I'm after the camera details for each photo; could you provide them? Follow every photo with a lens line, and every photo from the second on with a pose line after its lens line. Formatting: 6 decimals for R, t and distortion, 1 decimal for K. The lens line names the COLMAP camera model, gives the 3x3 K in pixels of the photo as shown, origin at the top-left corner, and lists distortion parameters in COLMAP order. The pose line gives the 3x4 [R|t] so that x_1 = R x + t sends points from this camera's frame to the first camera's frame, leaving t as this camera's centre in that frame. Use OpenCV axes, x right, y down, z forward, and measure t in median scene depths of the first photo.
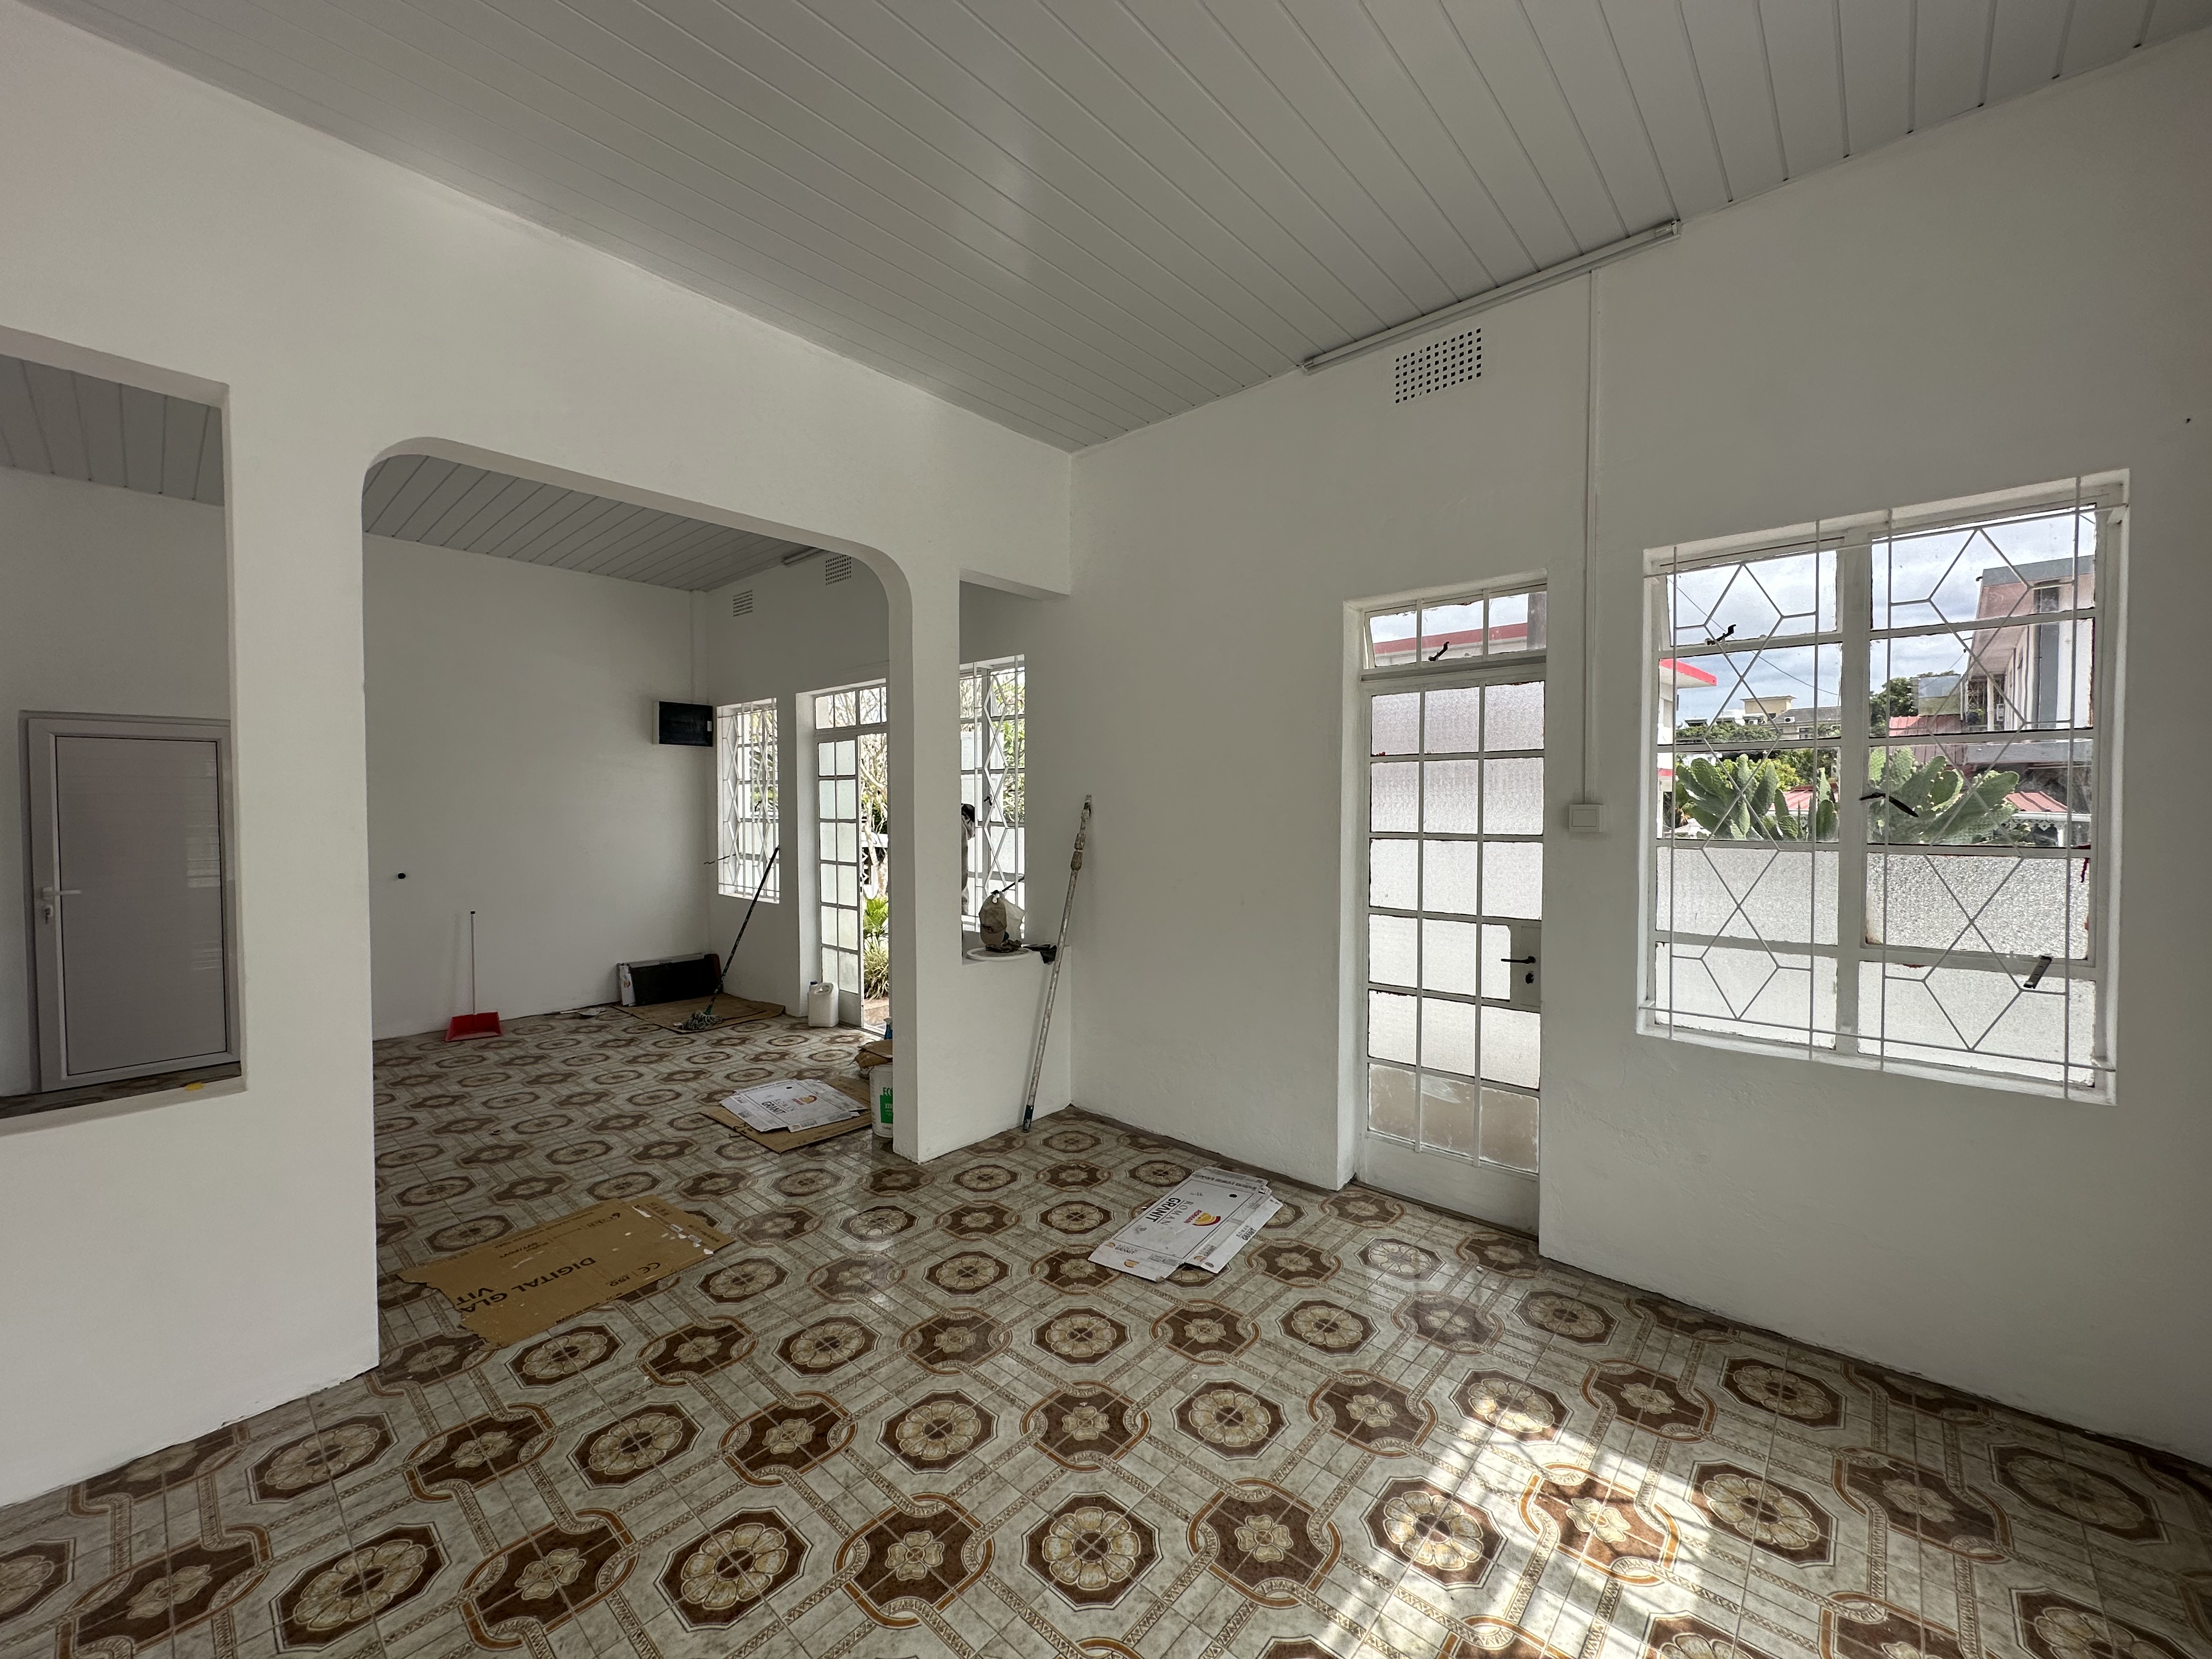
lens RADIAL K [[879.0, 0, 1125.8], [0, 879.0, 836.5], [0, 0, 1]] dist [-0.001139, -0.000124]
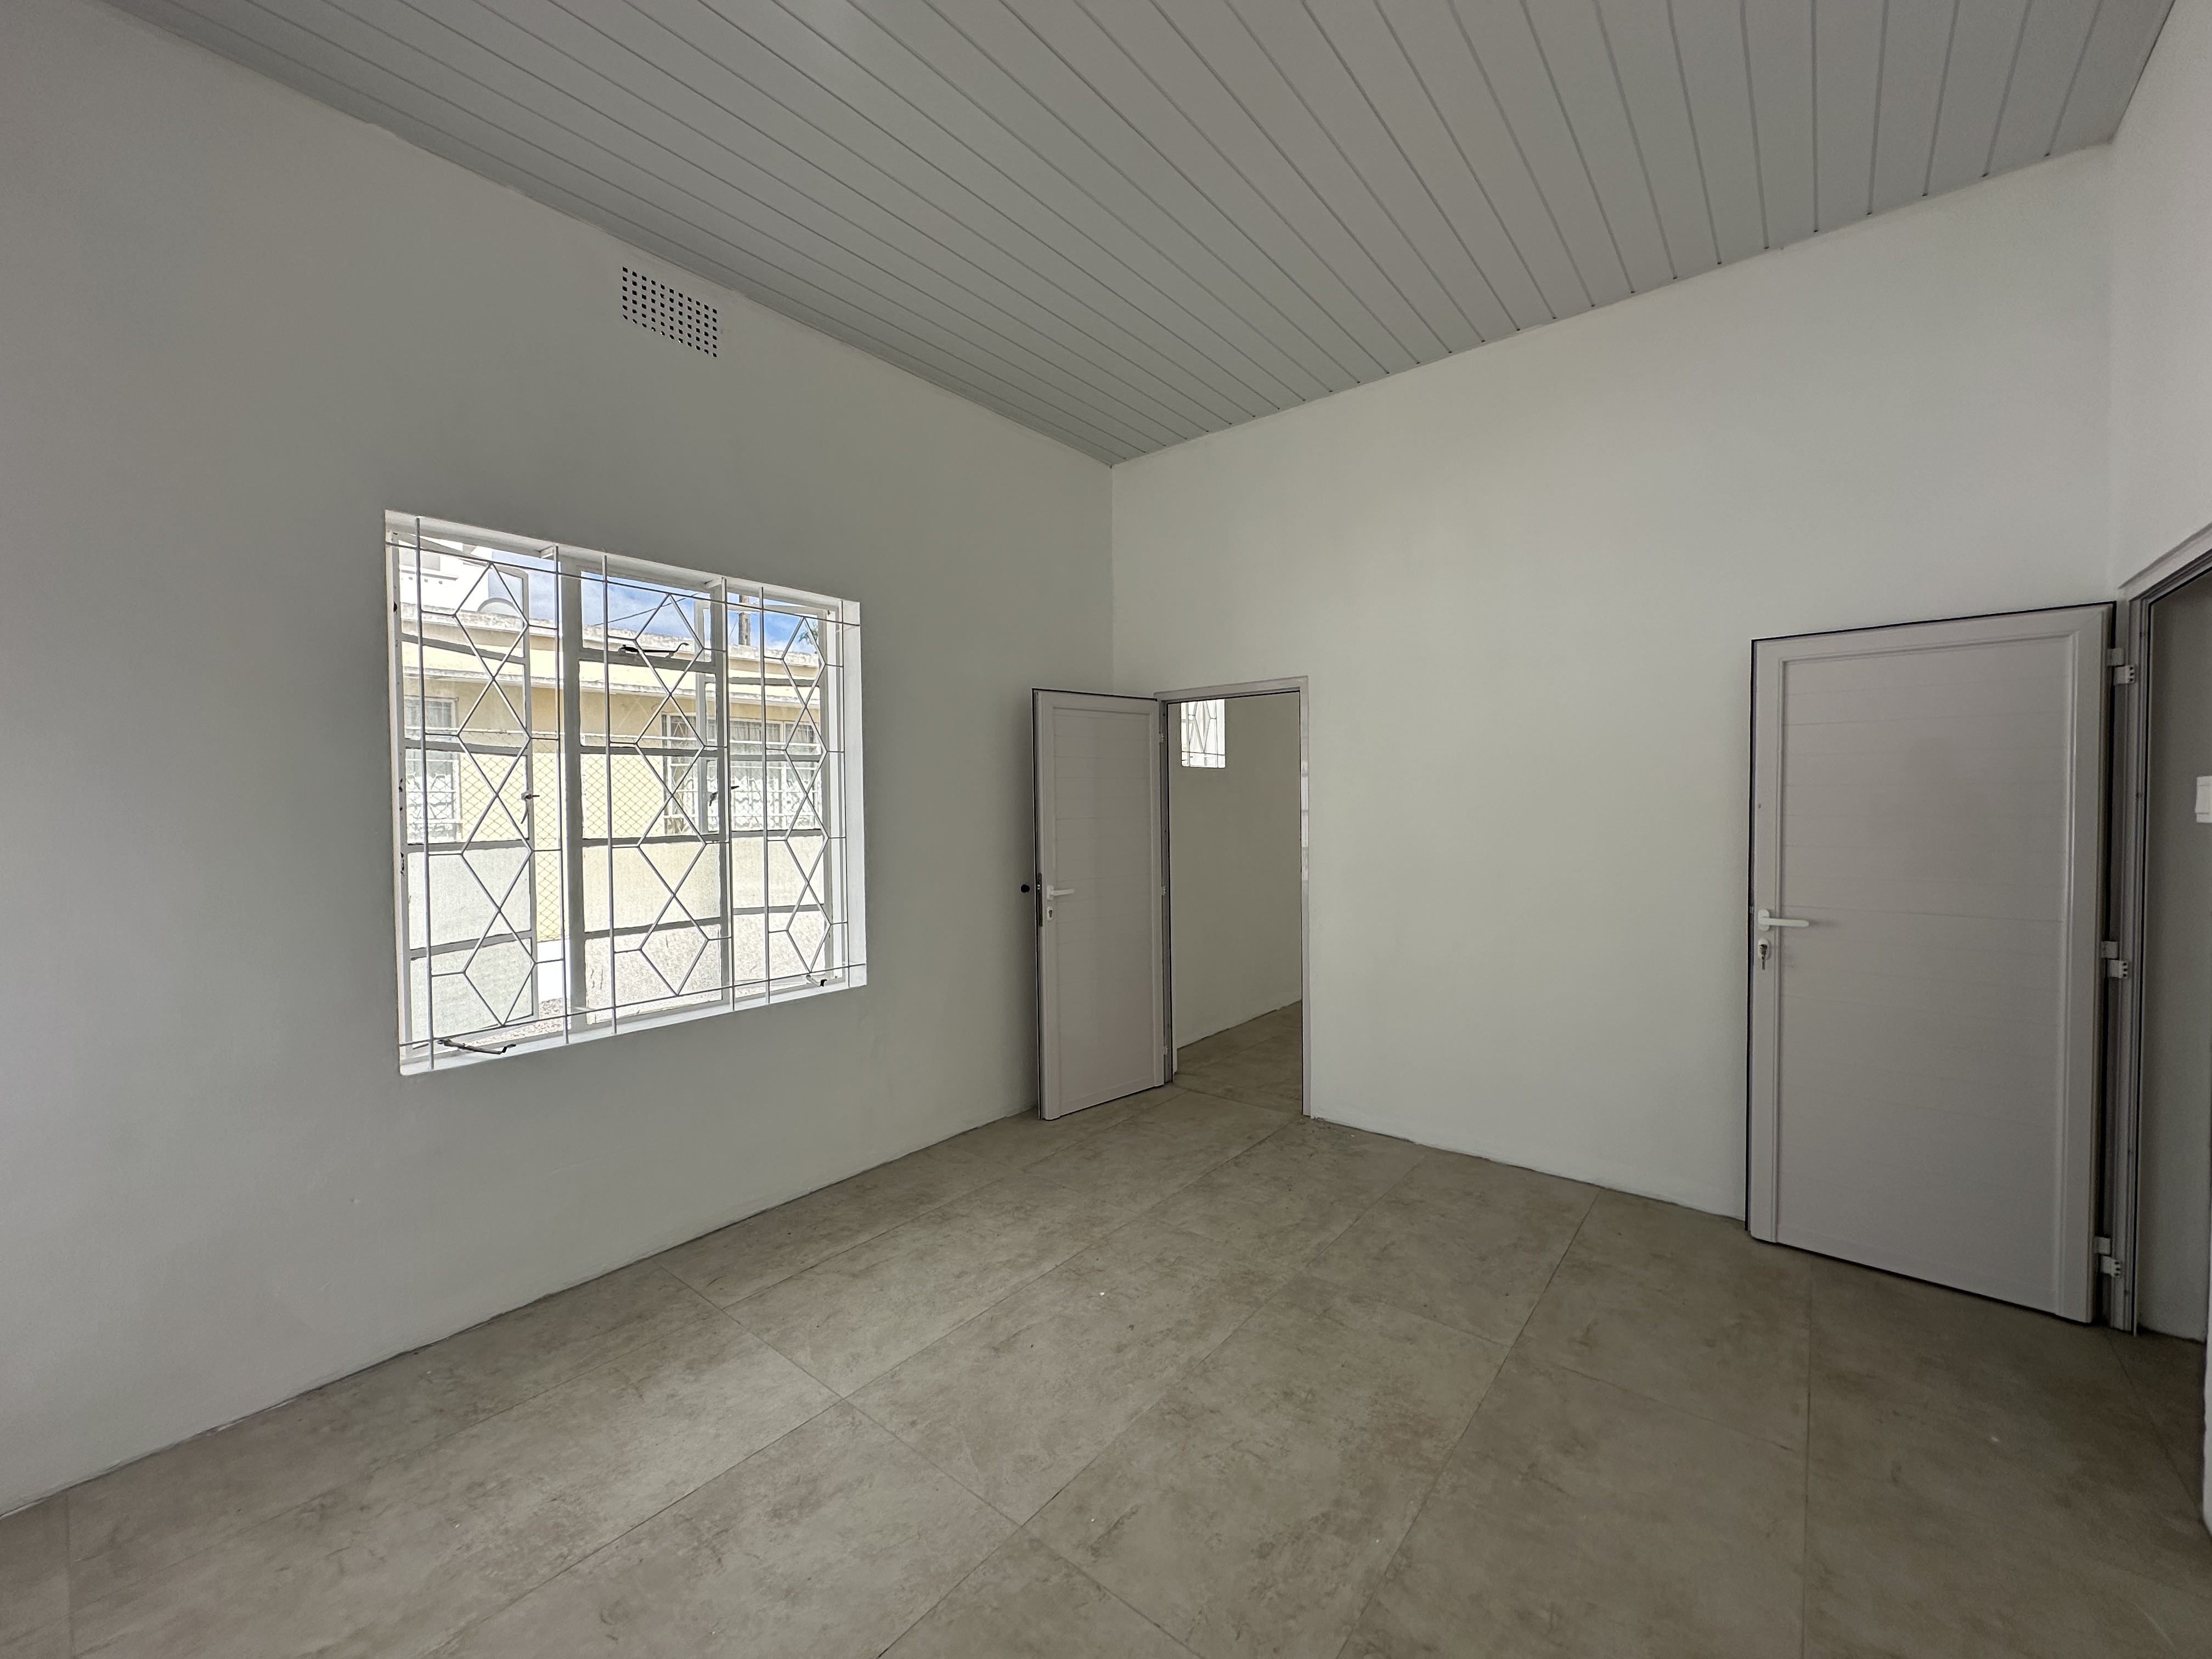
lens RADIAL K [[879.0, 0, 1125.8], [0, 879.0, 836.5], [0, 0, 1]] dist [-0.001139, -0.000124]
pose [[-0.048849, -0.029179, 0.998380, -0.380675], [0.040301, 0.998702, 0.031160, -0.005679], [-0.997993, 0.041757, -0.047610, 0.401533]]
